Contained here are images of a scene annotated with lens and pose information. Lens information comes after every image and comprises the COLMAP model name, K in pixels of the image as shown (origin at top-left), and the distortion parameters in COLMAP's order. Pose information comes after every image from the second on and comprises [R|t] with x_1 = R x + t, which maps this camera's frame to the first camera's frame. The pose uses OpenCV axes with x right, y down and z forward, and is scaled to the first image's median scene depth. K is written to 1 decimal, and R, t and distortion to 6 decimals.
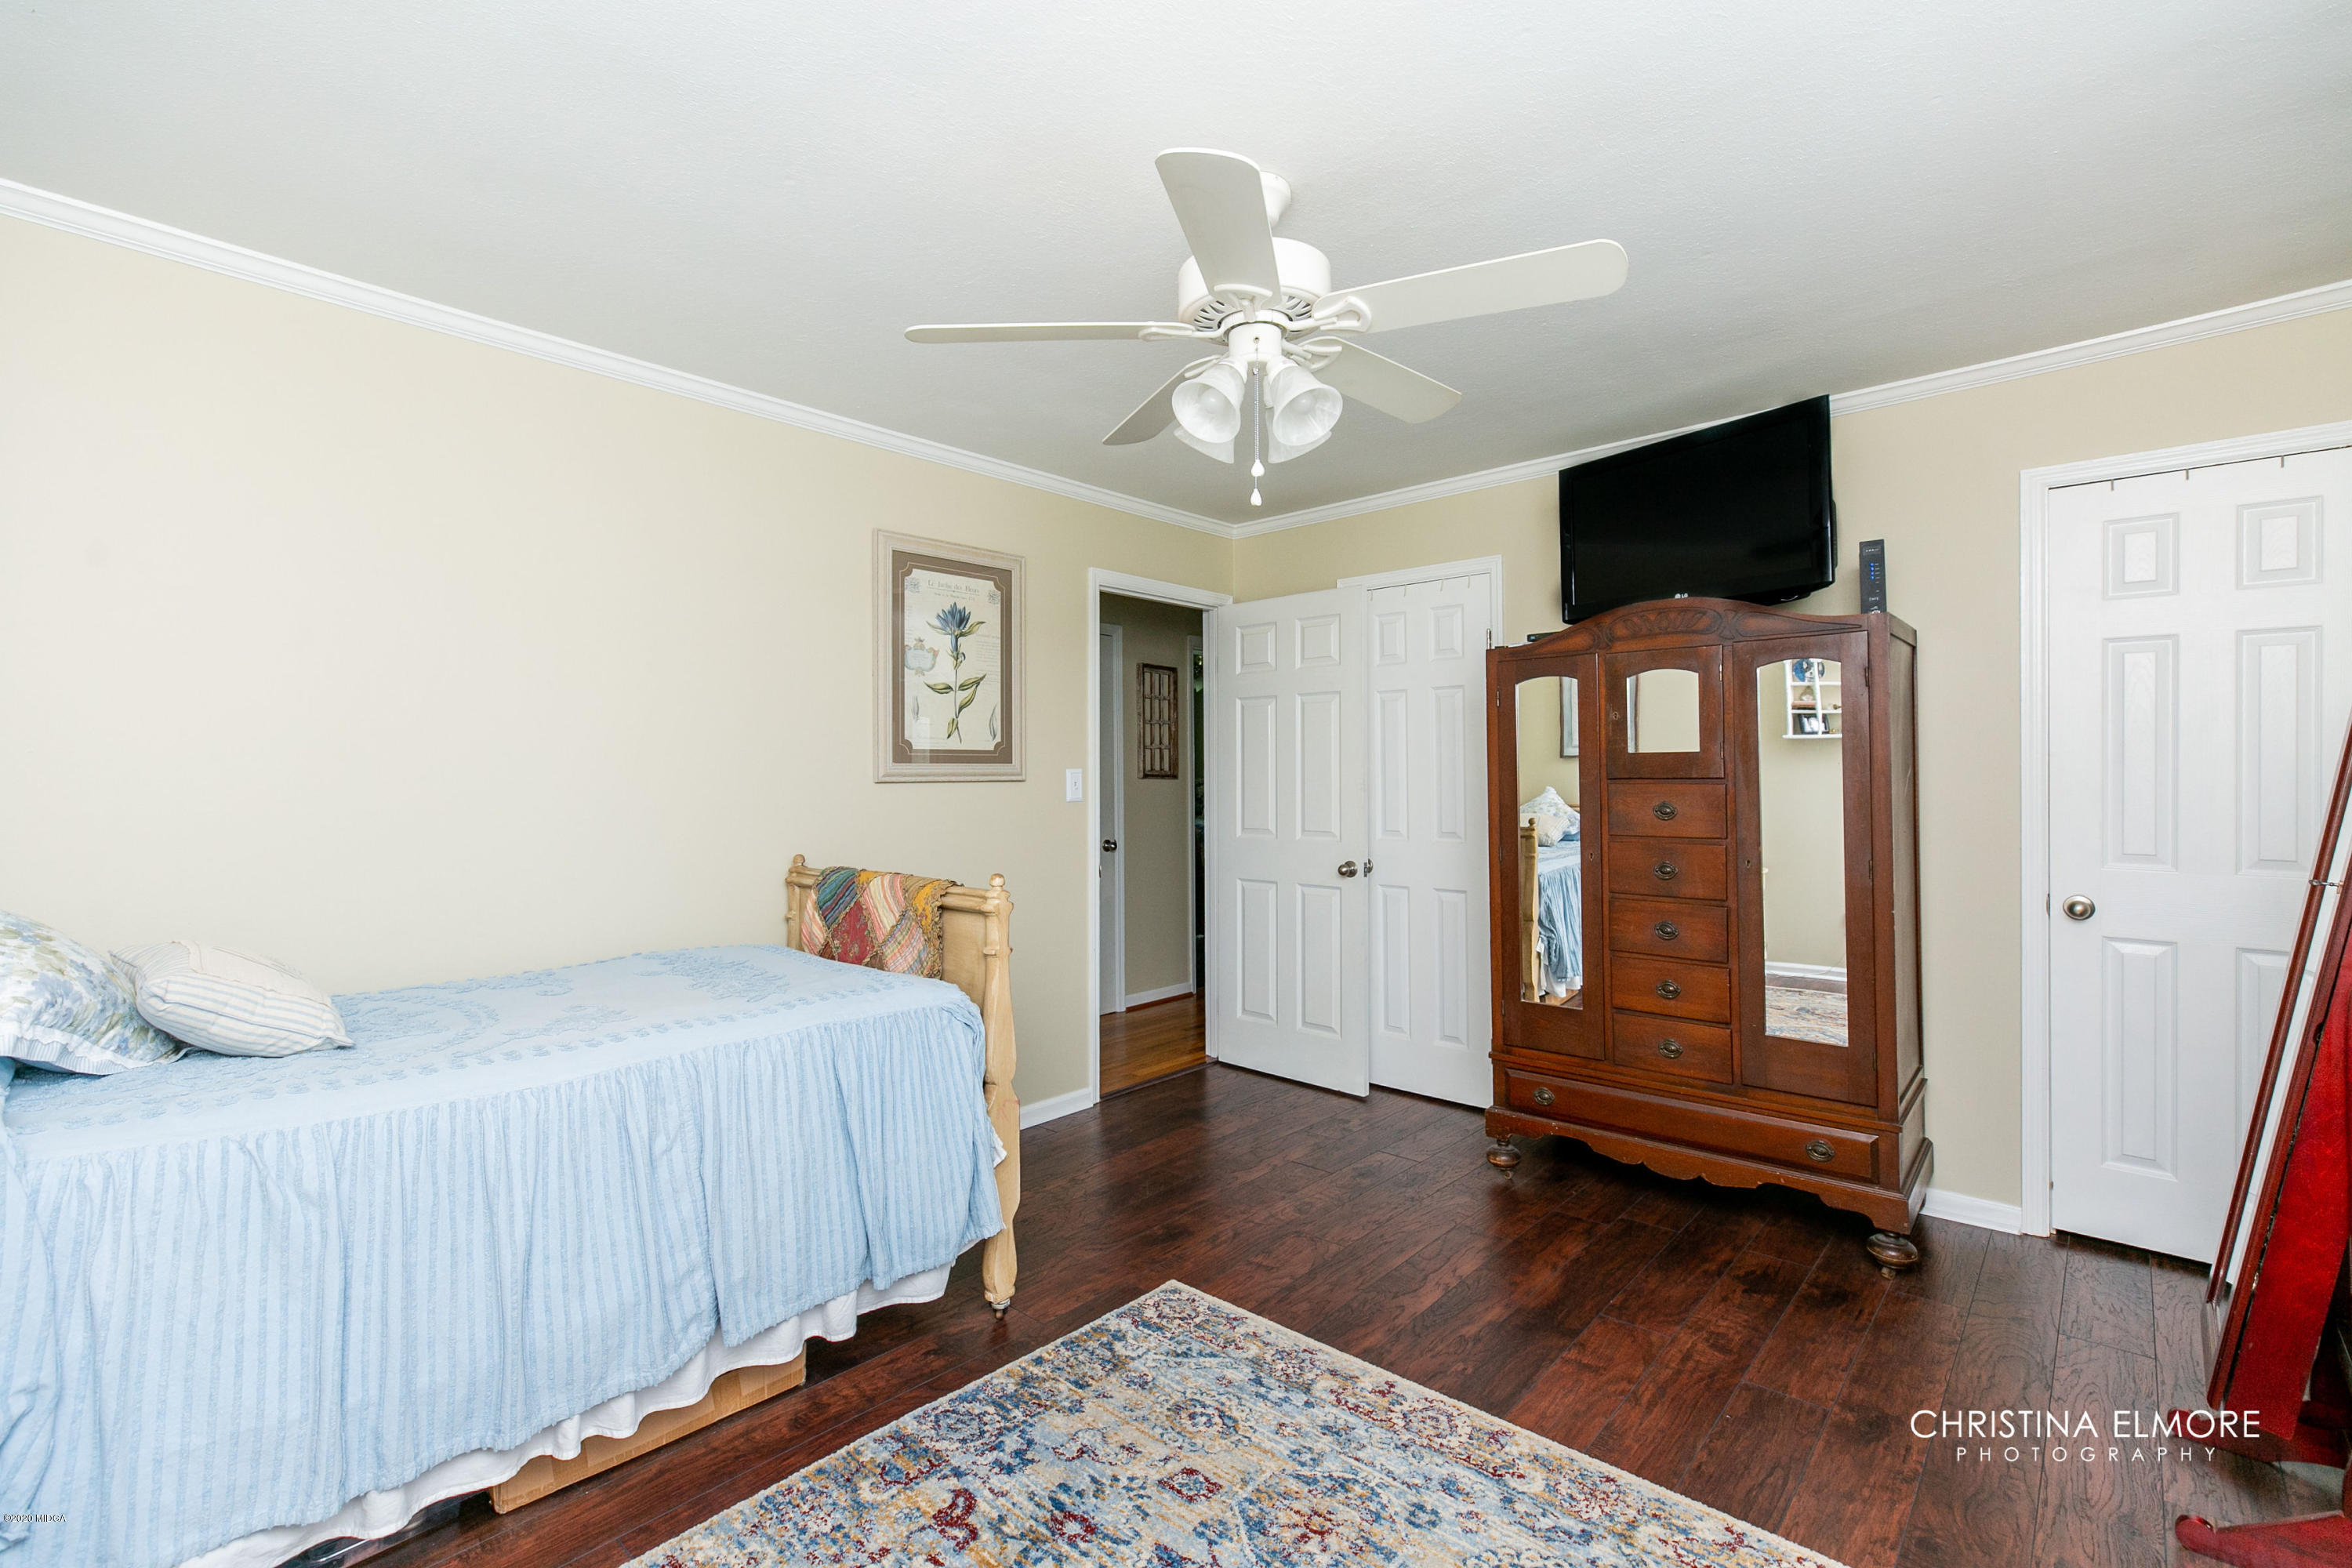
lens RADIAL K [[1058.1, 0, 1174.5], [0, 1058.1, 771.7], [0, 0, 1]] dist [0.000719, 0.000033]
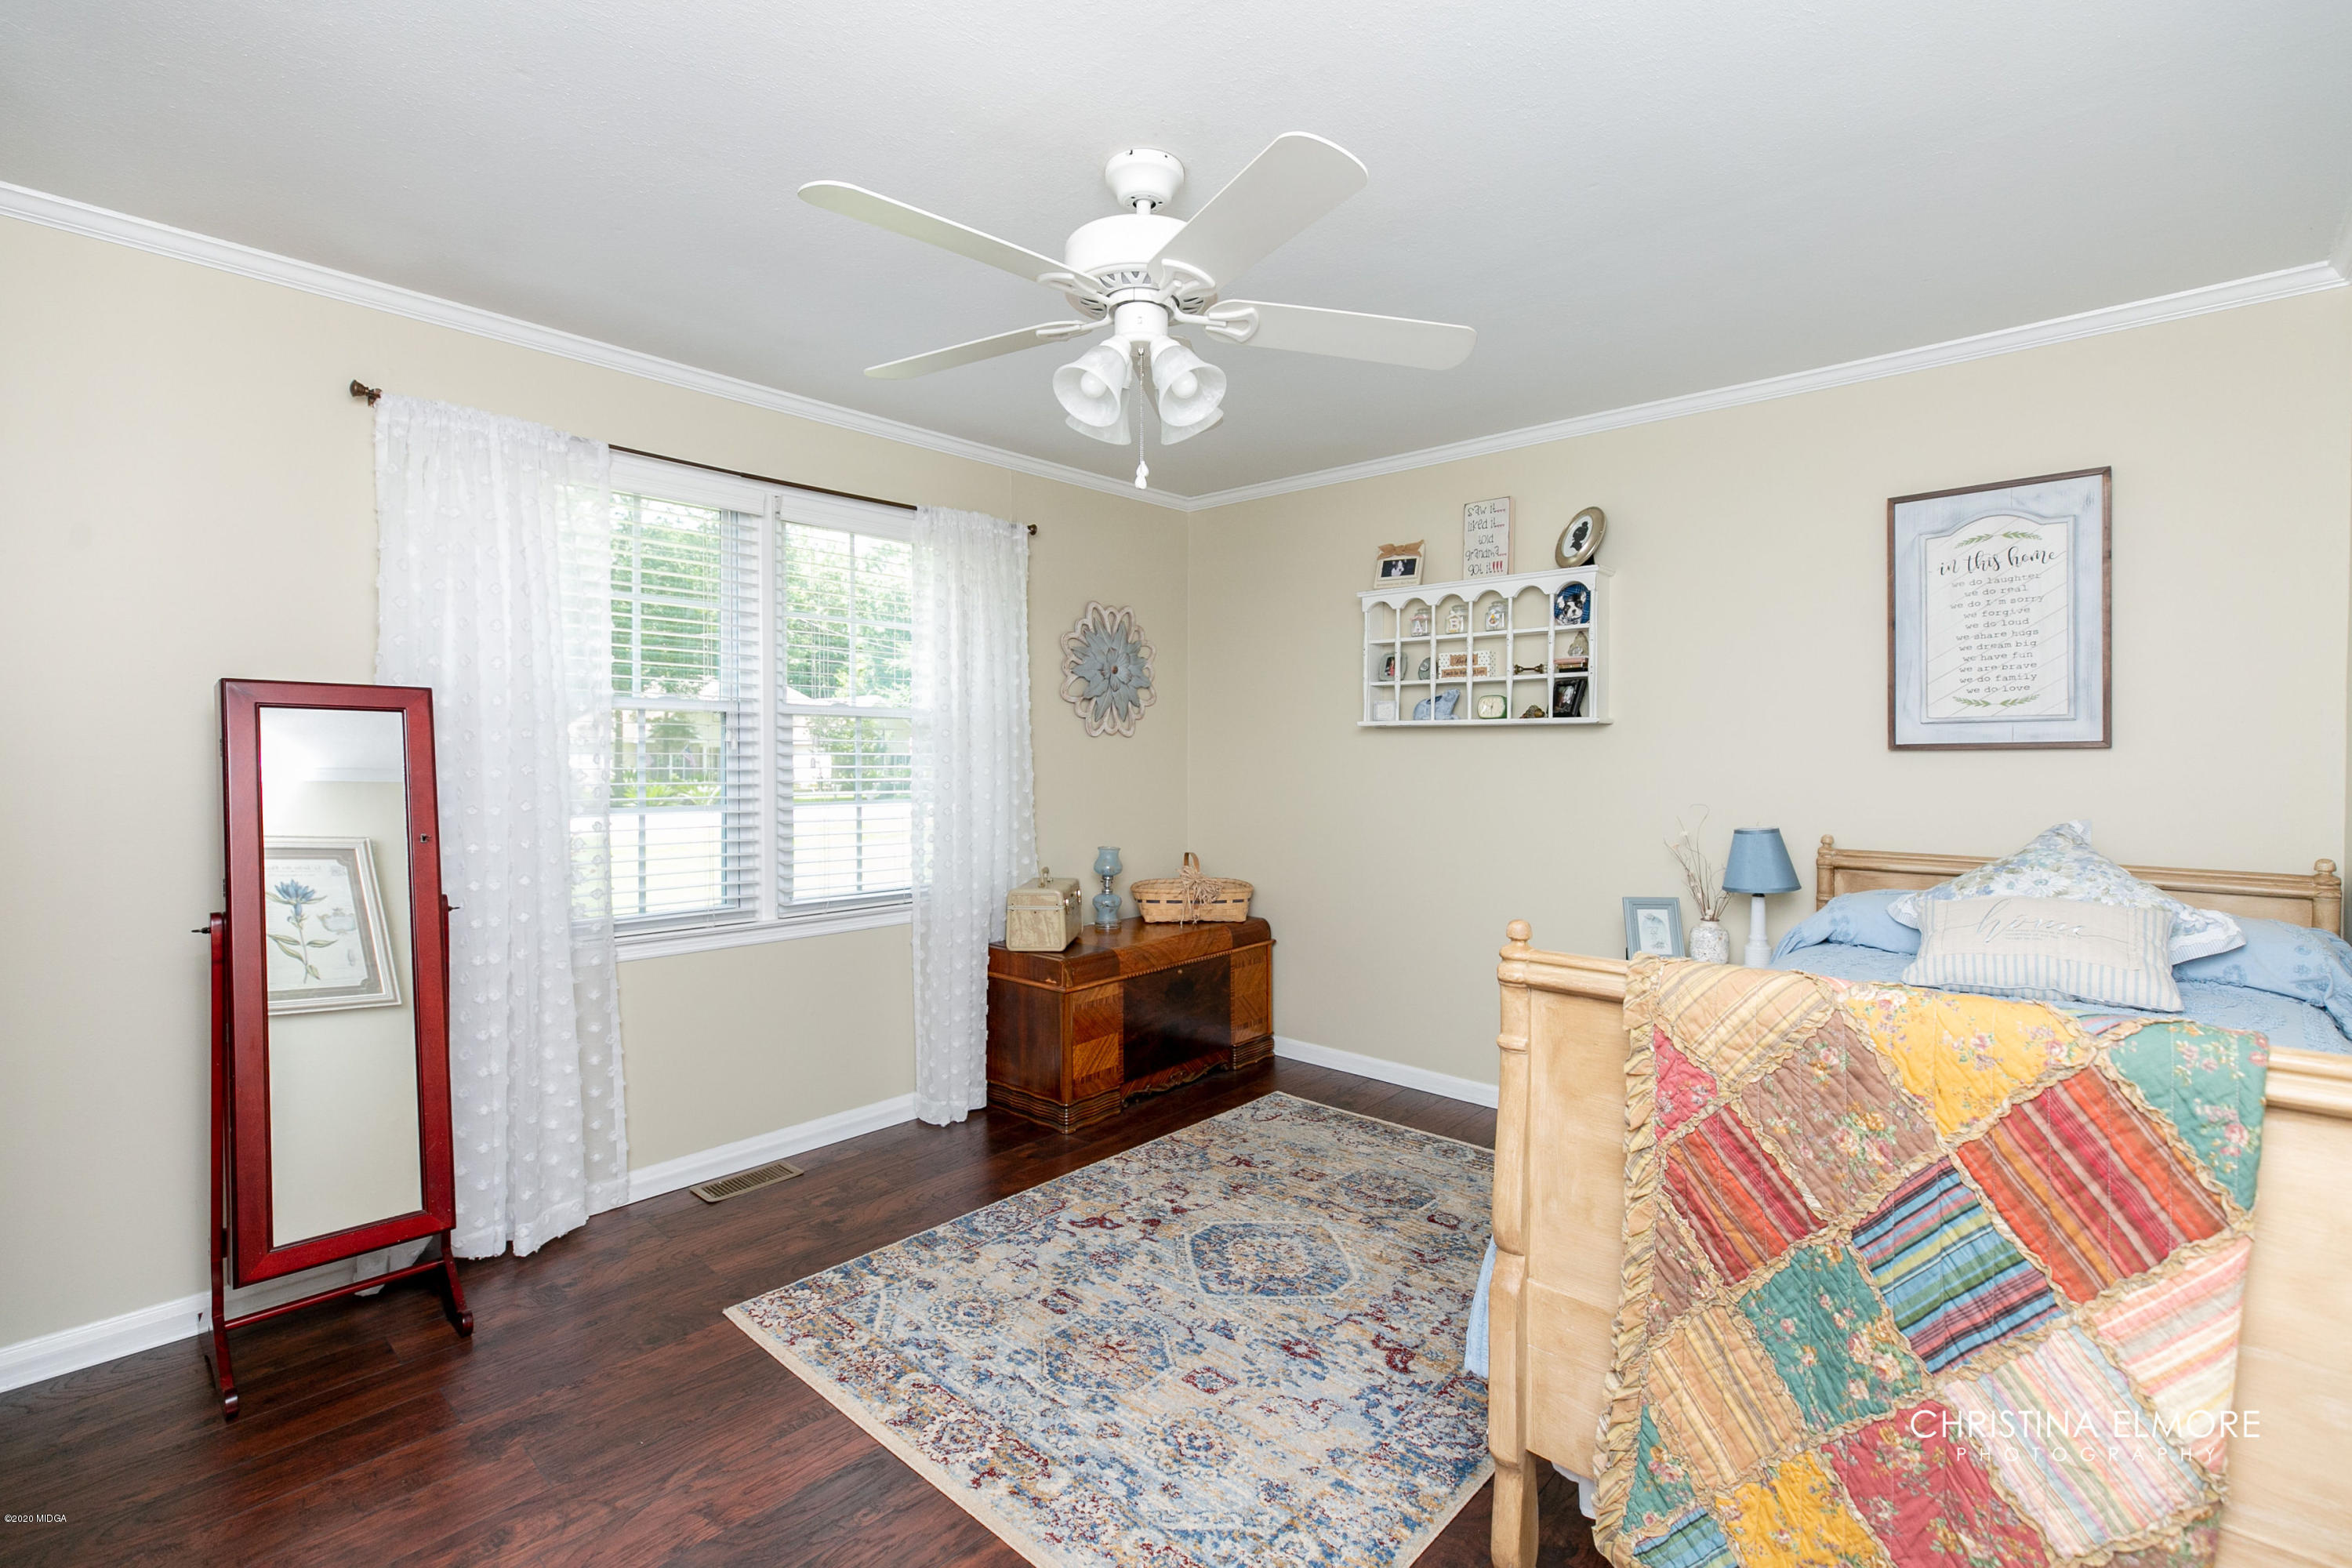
lens RADIAL K [[1048.7, 0, 1165.4], [0, 1048.7, 772.2], [0, 0, 1]] dist [0.000548, -0.000020]
pose [[-0.999944, 0.003335, 0.010061, 0.042393], [0.003511, 0.999841, 0.017496, -0.003705], [-0.010001, 0.017530, -0.999796, 1.842893]]
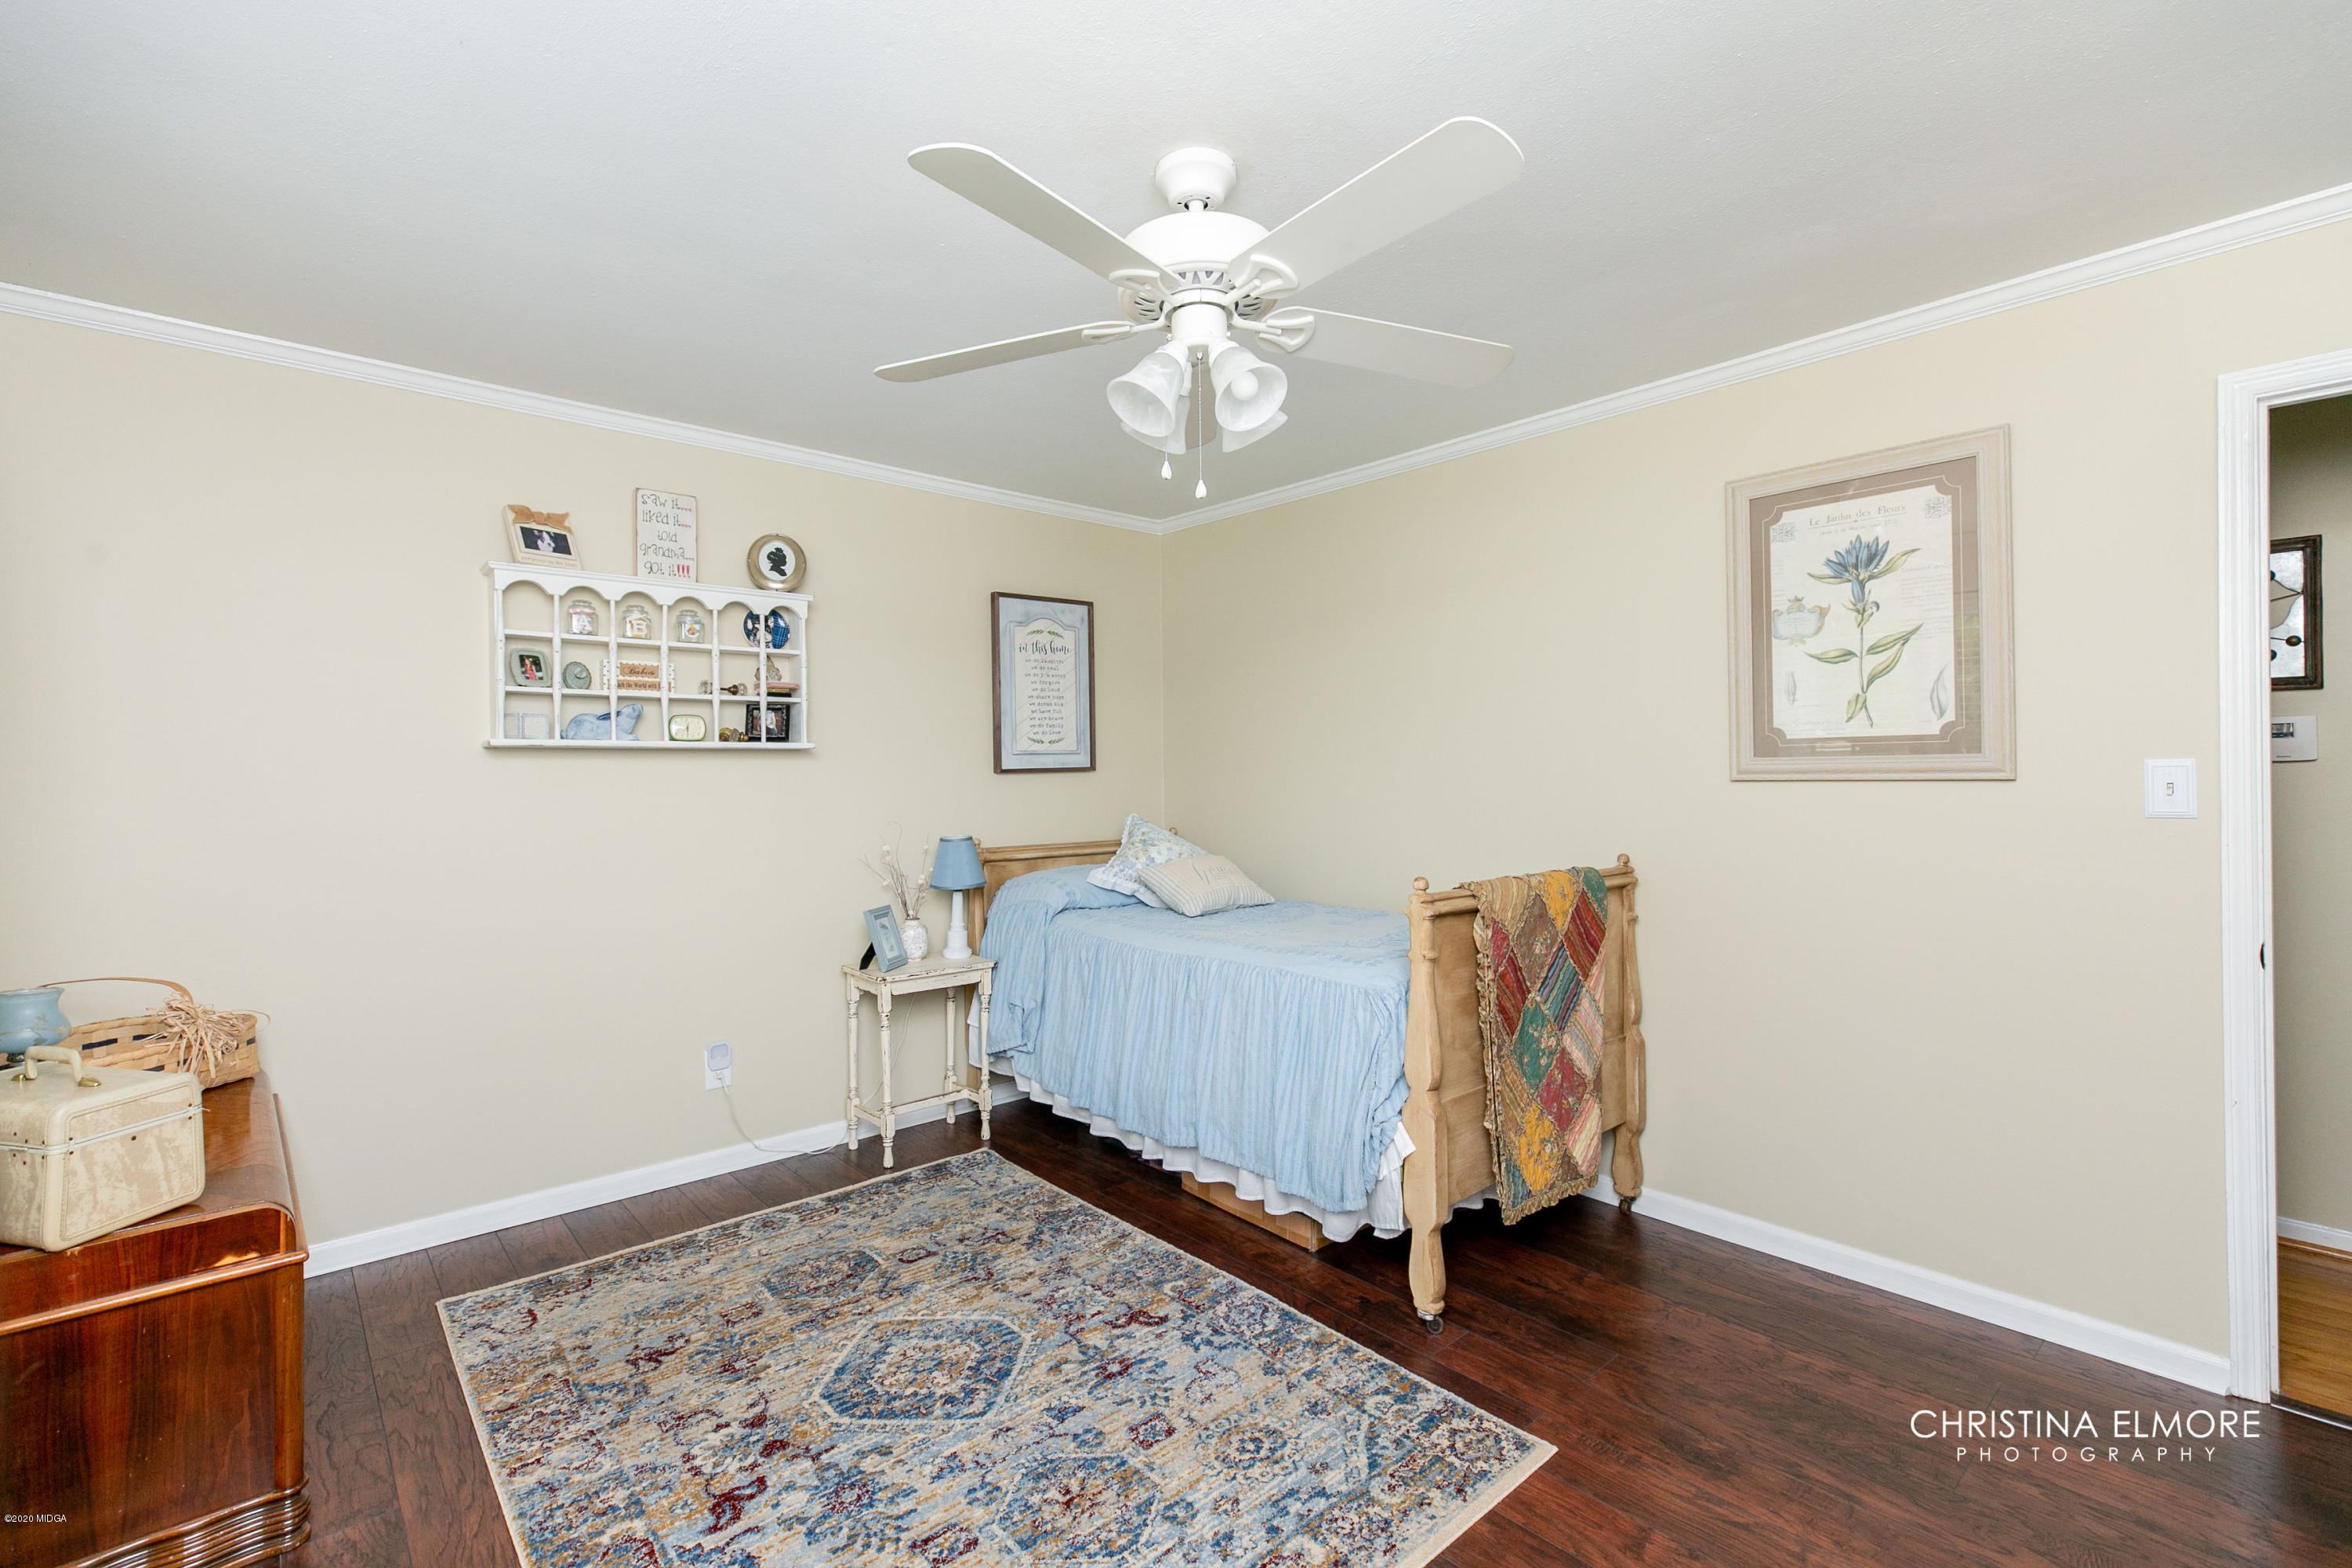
lens RADIAL K [[1048.7, 0, 1165.4], [0, 1048.7, 772.2], [0, 0, 1]] dist [0.000548, -0.000020]
pose [[-0.124018, 0.004653, -0.992269, 0.942497], [0.014301, 0.999894, 0.002902, -0.008531], [0.992177, -0.013831, -0.124071, 1.004675]]
